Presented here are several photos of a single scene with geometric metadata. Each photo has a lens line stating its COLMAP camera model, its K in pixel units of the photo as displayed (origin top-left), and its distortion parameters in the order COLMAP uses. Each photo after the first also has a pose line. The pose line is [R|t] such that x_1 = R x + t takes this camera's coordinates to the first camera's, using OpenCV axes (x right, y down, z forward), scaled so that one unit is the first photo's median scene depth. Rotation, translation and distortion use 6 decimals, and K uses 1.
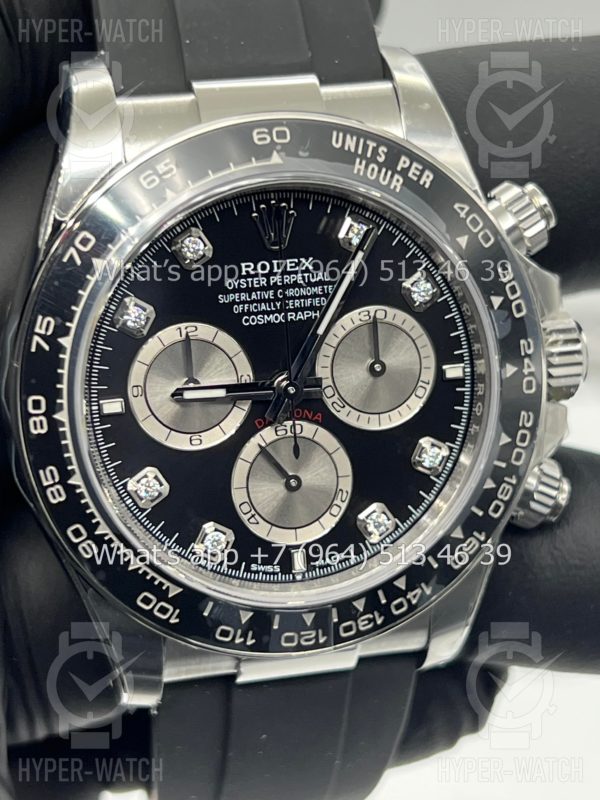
lens RADIAL K [[1842.2, 0, 300.0], [0, 1842.2, 400.0], [0, 0, 1]] dist [0.299352, -0.357146]
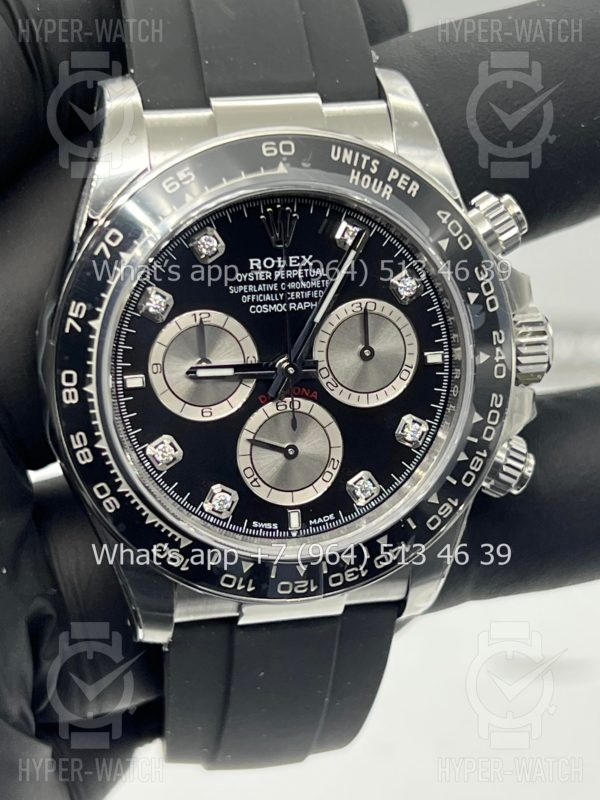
lens RADIAL K [[1790.5, 0, 300.0], [0, 1790.5, 400.0], [0, 0, 1]] dist [0.296909, 0.159669]
pose [[0.999651, 0.023153, -0.012749, 0.015507], [-0.022981, 0.999645, 0.013509, -0.002343], [0.013058, -0.013211, 0.999827, -0.113960]]
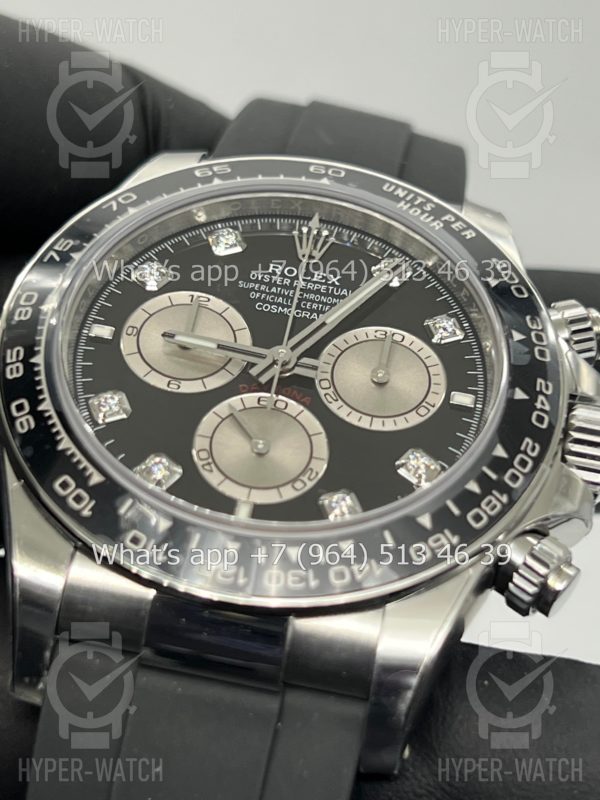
lens RADIAL K [[1790.5, 0, 300.0], [0, 1790.5, 400.0], [0, 0, 1]] dist [0.296909, 0.159669]
pose [[0.949701, 0.085952, -0.301132, 0.286168], [-0.272414, 0.701049, -0.659030, 0.621802], [0.154463, 0.707914, 0.689201, 0.370061]]
